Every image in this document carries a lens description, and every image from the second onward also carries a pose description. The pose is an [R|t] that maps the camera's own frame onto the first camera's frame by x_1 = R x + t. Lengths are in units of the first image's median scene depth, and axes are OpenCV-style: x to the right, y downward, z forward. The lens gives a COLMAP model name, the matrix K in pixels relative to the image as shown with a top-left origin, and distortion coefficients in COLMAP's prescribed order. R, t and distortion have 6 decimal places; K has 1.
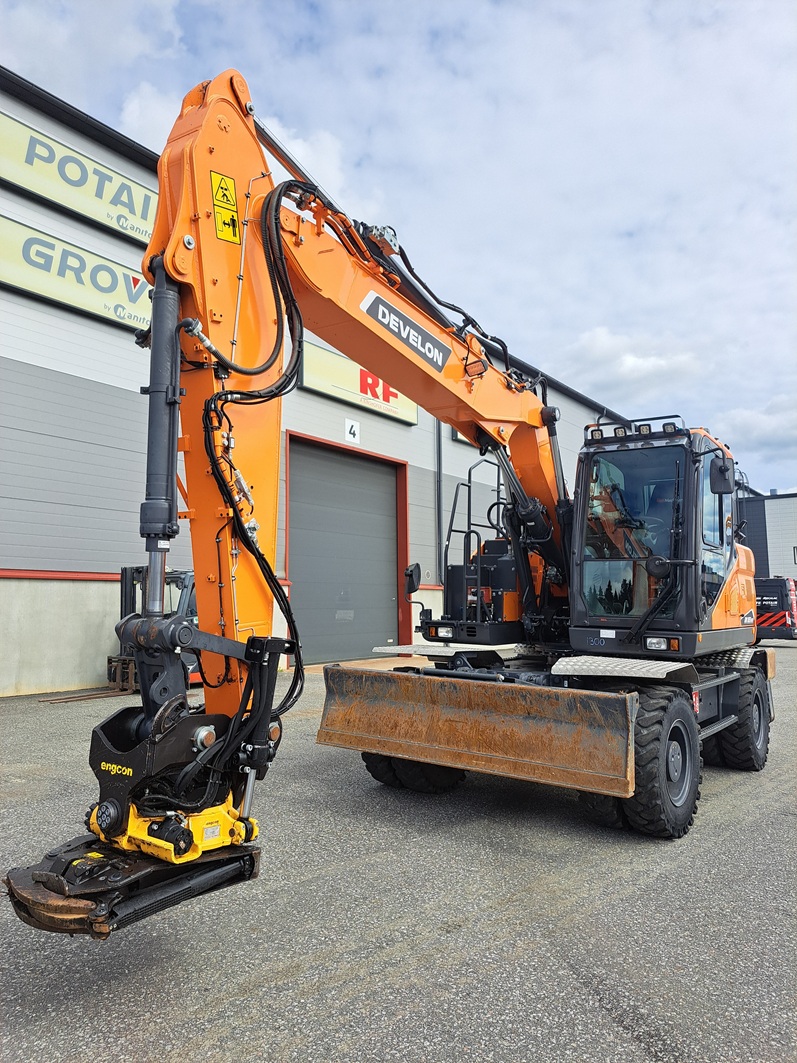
lens RADIAL K [[758.0, 0, 405.9], [0, 758.0, 532.6], [0, 0, 1]] dist [0.080111, -0.089212]
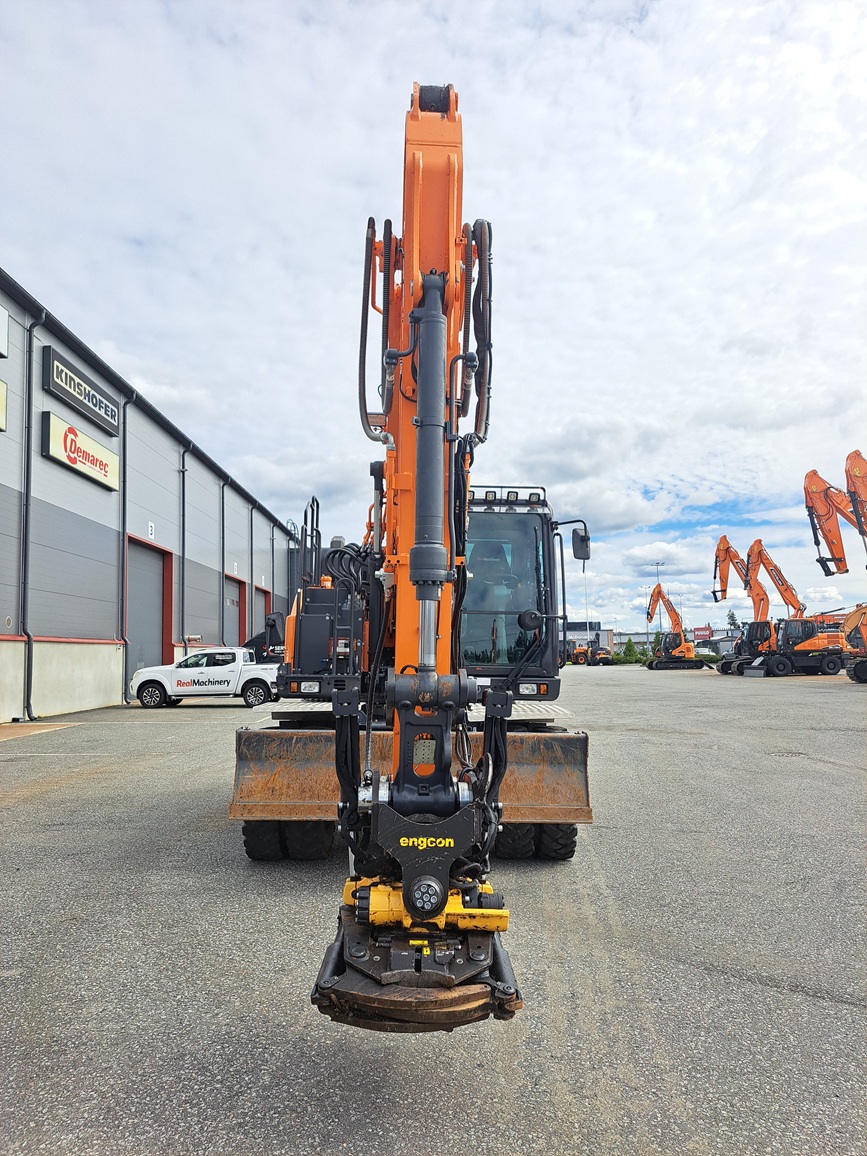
lens RADIAL K [[816.5, 0, 434.0], [0, 816.5, 575.3], [0, 0, 1]] dist [0.097250, -0.132882]
pose [[0.806755, 0.047128, 0.589003, -0.493752], [-0.045349, 0.998813, -0.017805, 0.006266], [-0.589143, -0.012346, 0.807935, 0.113830]]
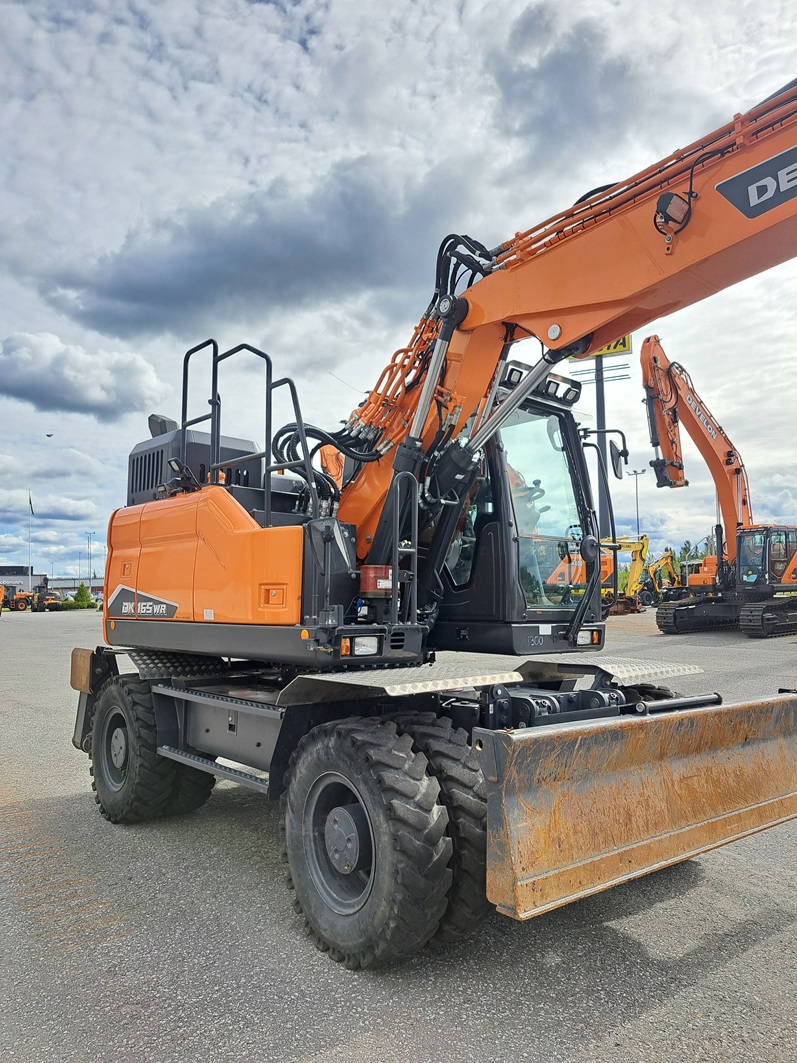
lens RADIAL K [[758.0, 0, 405.9], [0, 758.0, 532.6], [0, 0, 1]] dist [0.080111, -0.089212]
pose [[0.266944, 0.073468, 0.960907, -0.563393], [-0.082177, 0.995194, -0.053260, 0.088454], [-0.960202, -0.064747, 0.271699, 0.958538]]
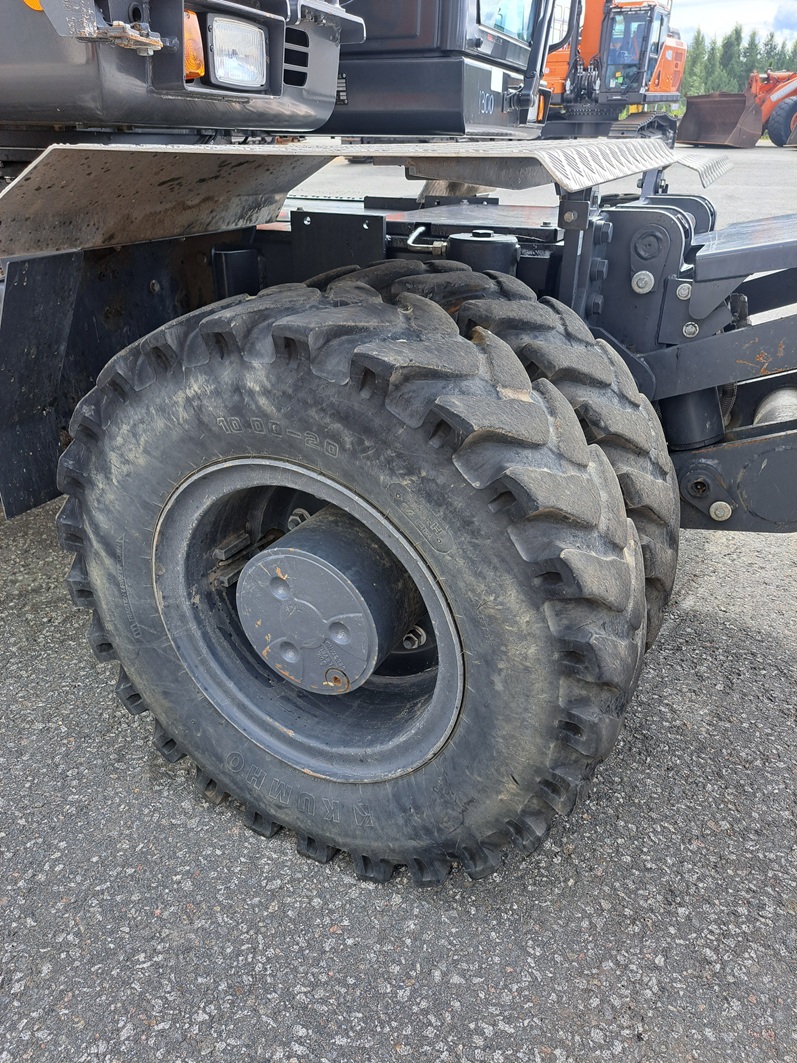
lens RADIAL K [[758.0, 0, 405.9], [0, 758.0, 532.6], [0, 0, 1]] dist [0.080111, -0.089212]
pose [[-0.177248, -0.460621, 0.869719, -0.189423], [-0.102214, 0.887548, 0.449233, 0.169702], [-0.978844, -0.009272, -0.204398, 1.159485]]
